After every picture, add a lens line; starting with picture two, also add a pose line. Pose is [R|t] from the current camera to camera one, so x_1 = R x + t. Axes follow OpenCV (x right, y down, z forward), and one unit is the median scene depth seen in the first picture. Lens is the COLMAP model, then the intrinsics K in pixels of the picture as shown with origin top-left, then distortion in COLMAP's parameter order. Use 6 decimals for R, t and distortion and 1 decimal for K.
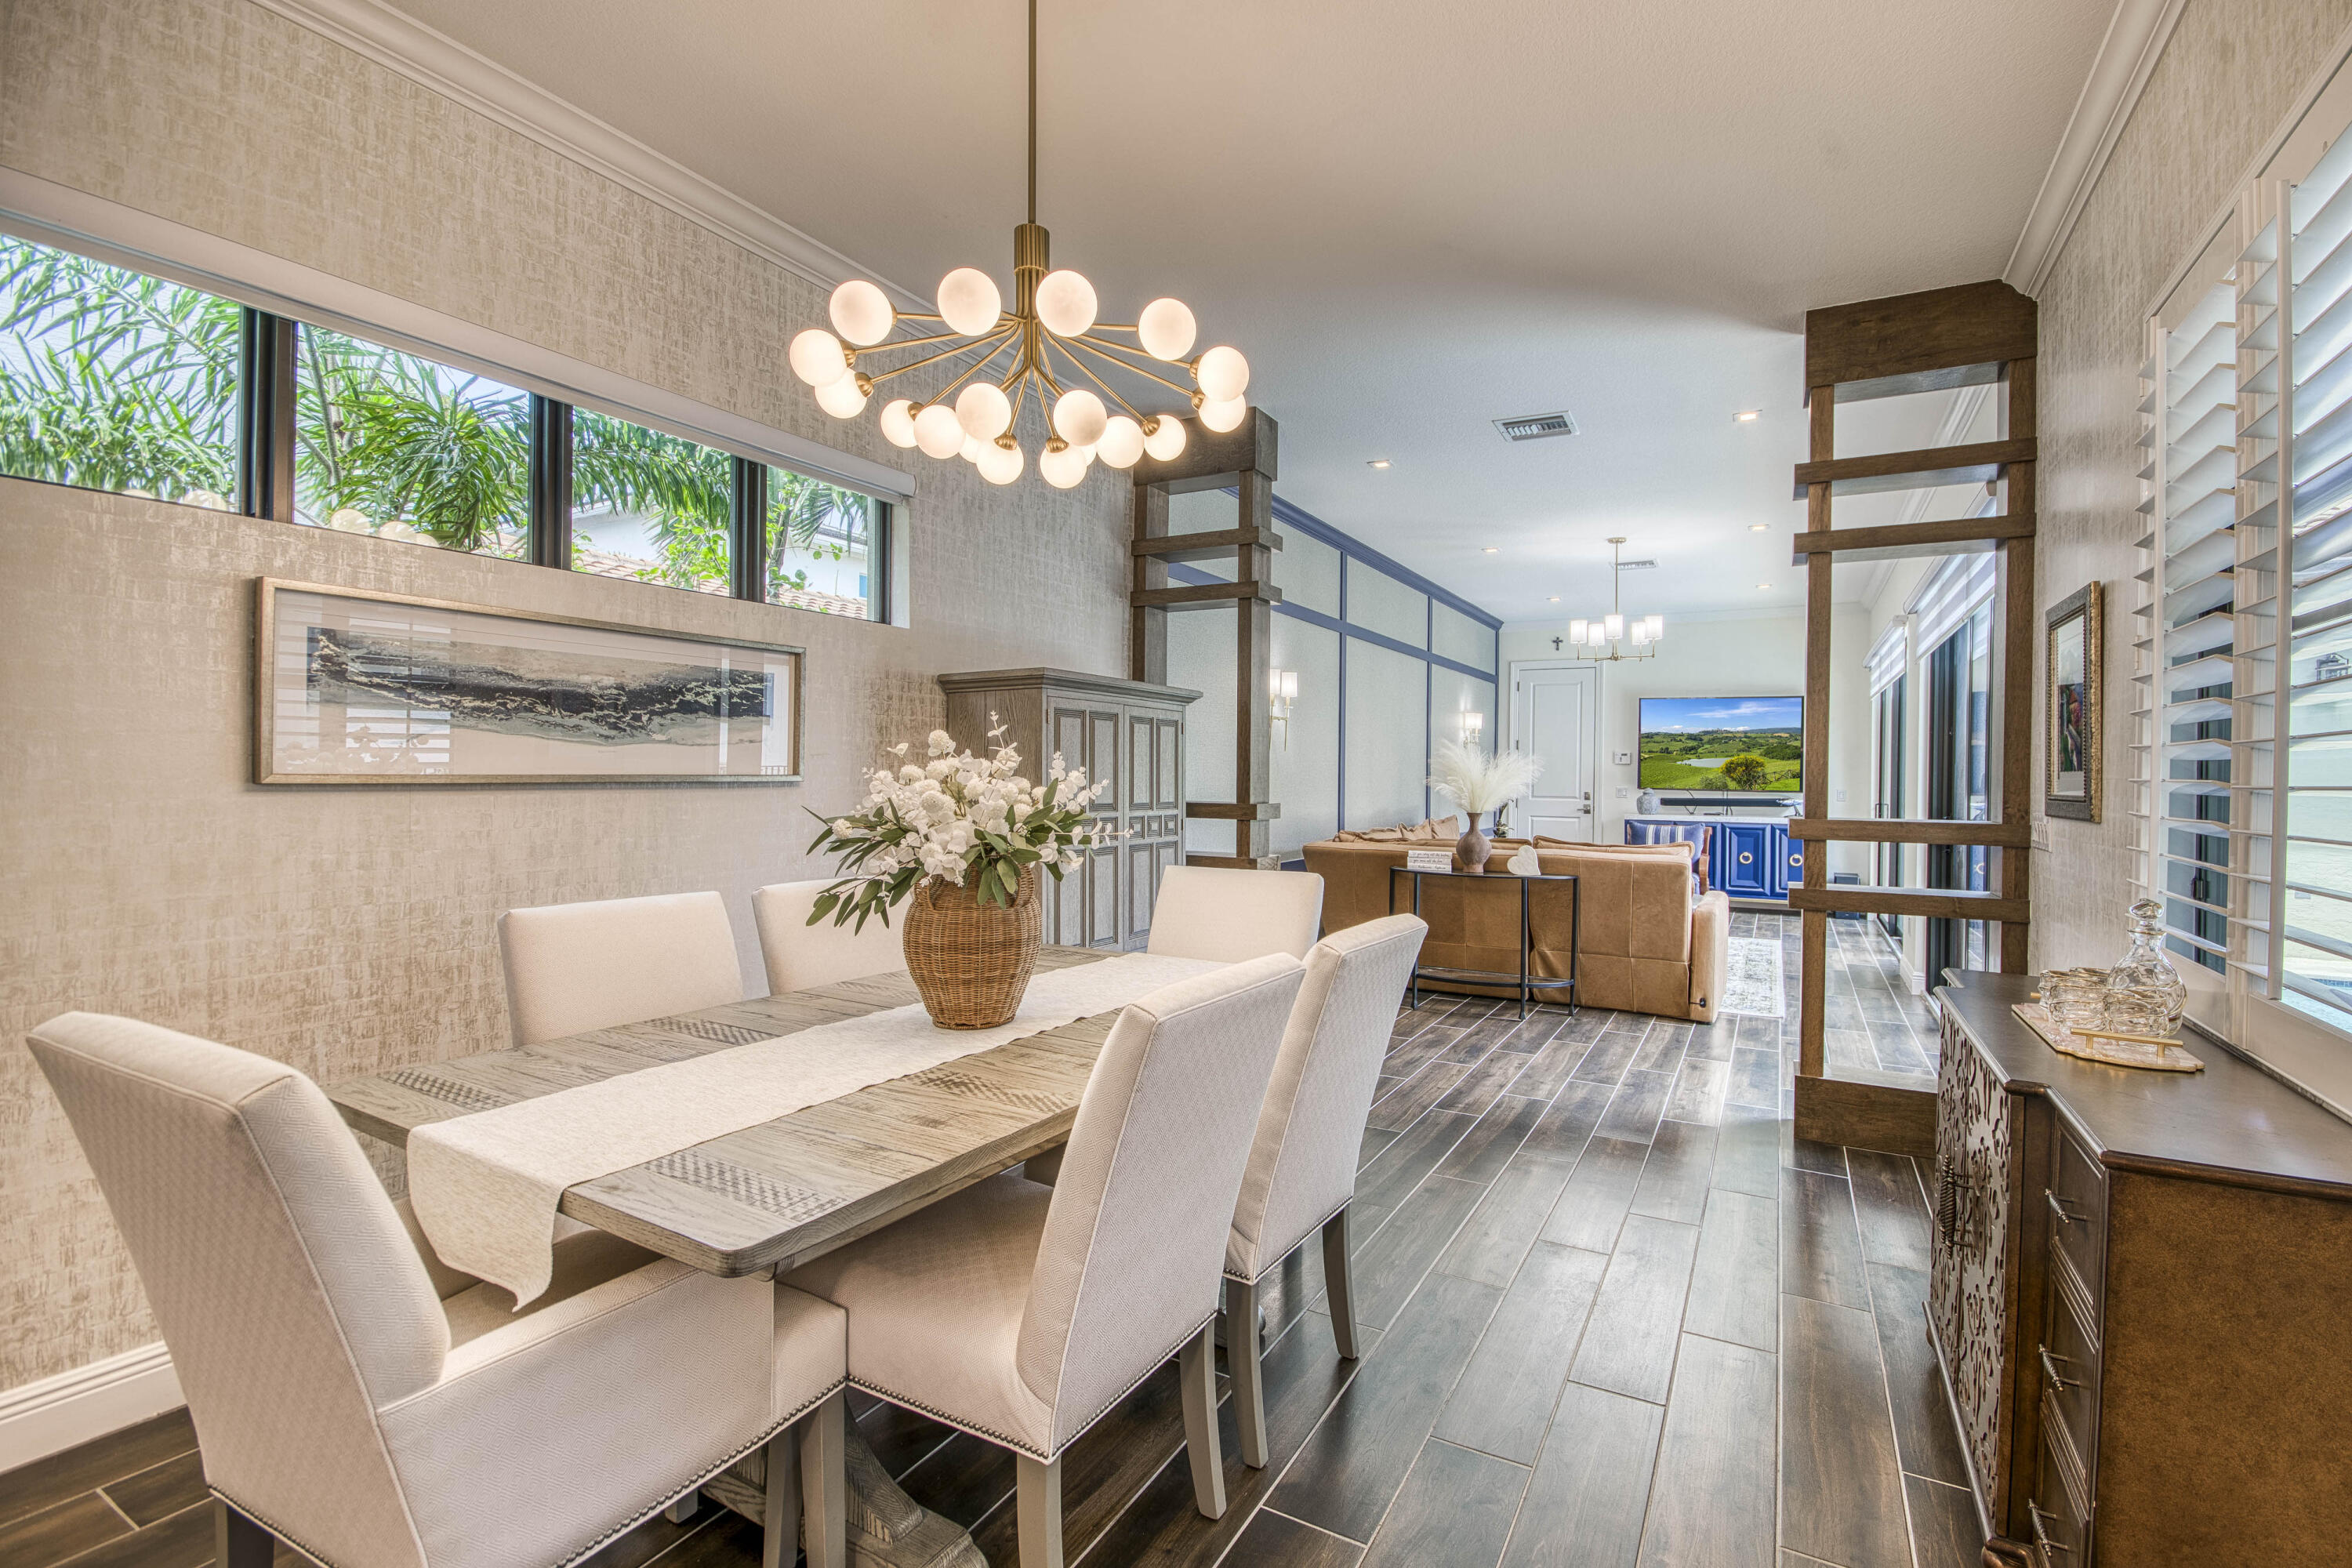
lens RADIAL K [[1023.1, 0, 1216.1], [0, 1023.1, 791.0], [0, 0, 1]] dist [-0.023144, -0.000023]
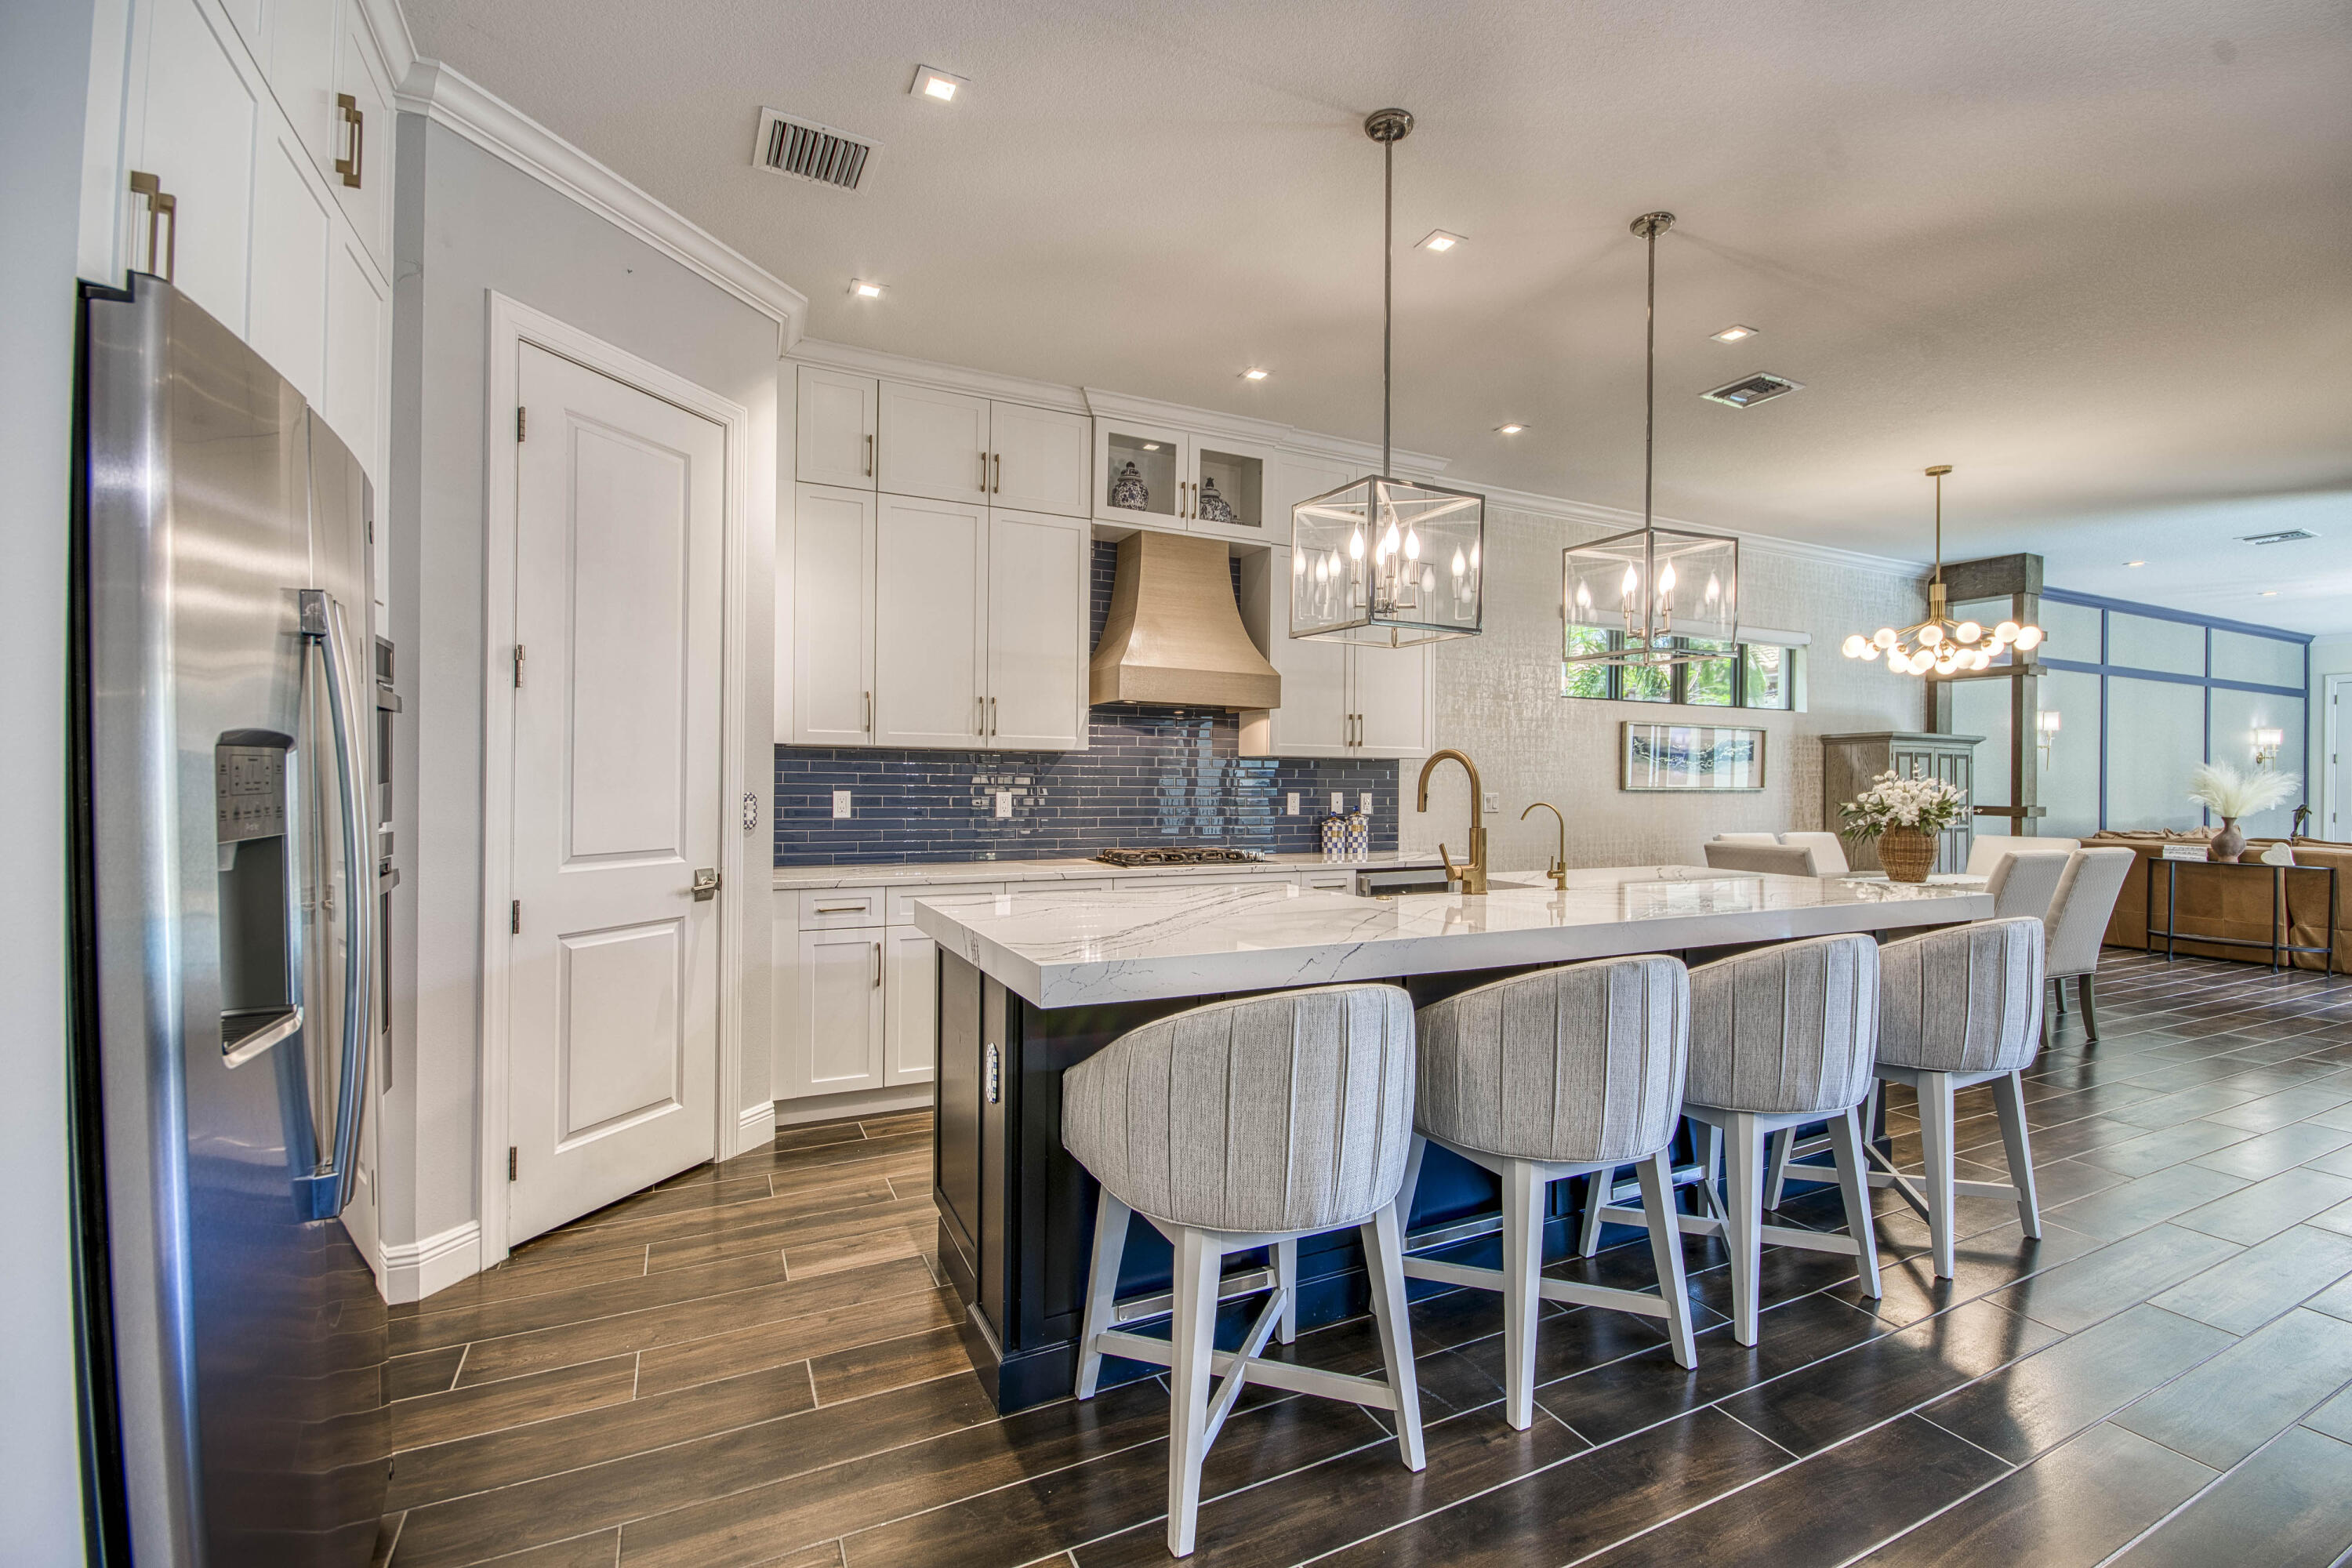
lens RADIAL K [[1061.4, 0, 1176.0], [0, 1061.4, 784.0], [0, 0, 1]] dist [-0.017900, -0.000614]
pose [[0.816423, 0.000153, -0.577454, -0.086171], [-0.011150, 0.999818, -0.015498, 0.015527], [0.577346, 0.019092, 0.816276, -0.939026]]
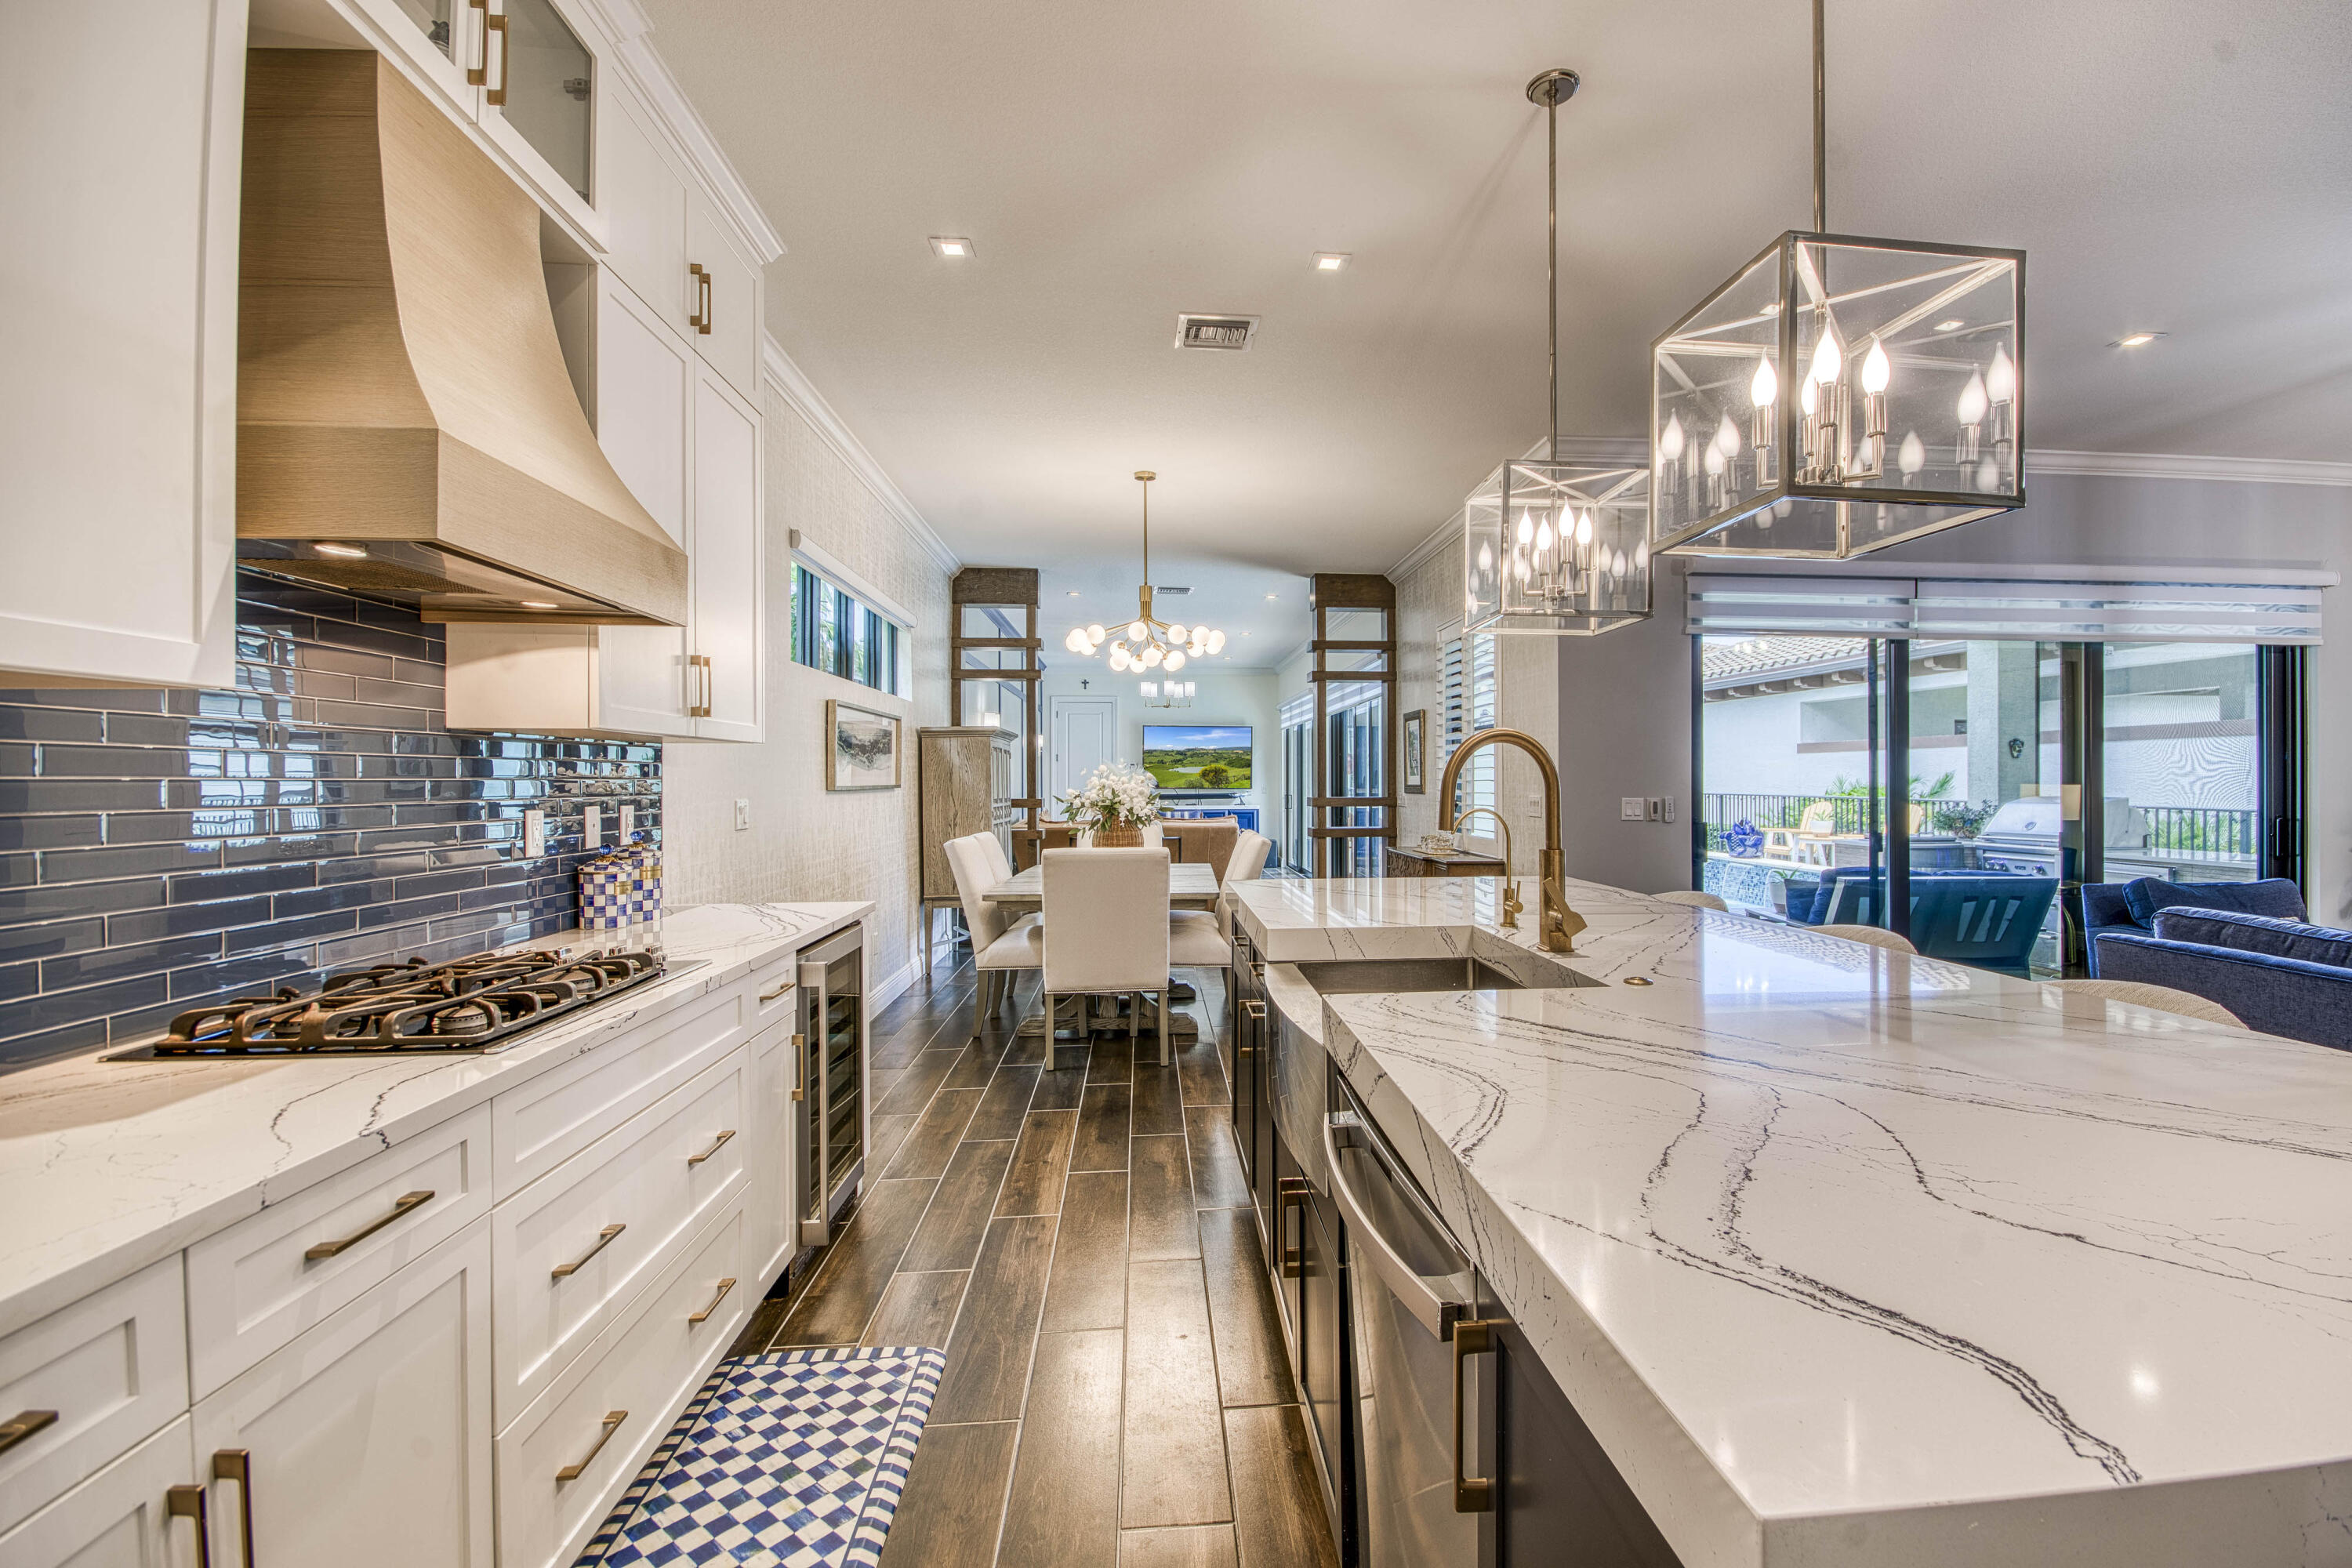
lens RADIAL K [[1062.7, 0, 1232.6], [0, 1062.7, 775.9], [0, 0, 1]] dist [0.000600, -0.000169]
pose [[0.828906, -0.011159, 0.559277, -0.627897], [0.022157, 0.999671, -0.012893, 0.003917], [-0.558949, 0.023079, 0.828881, -0.597073]]
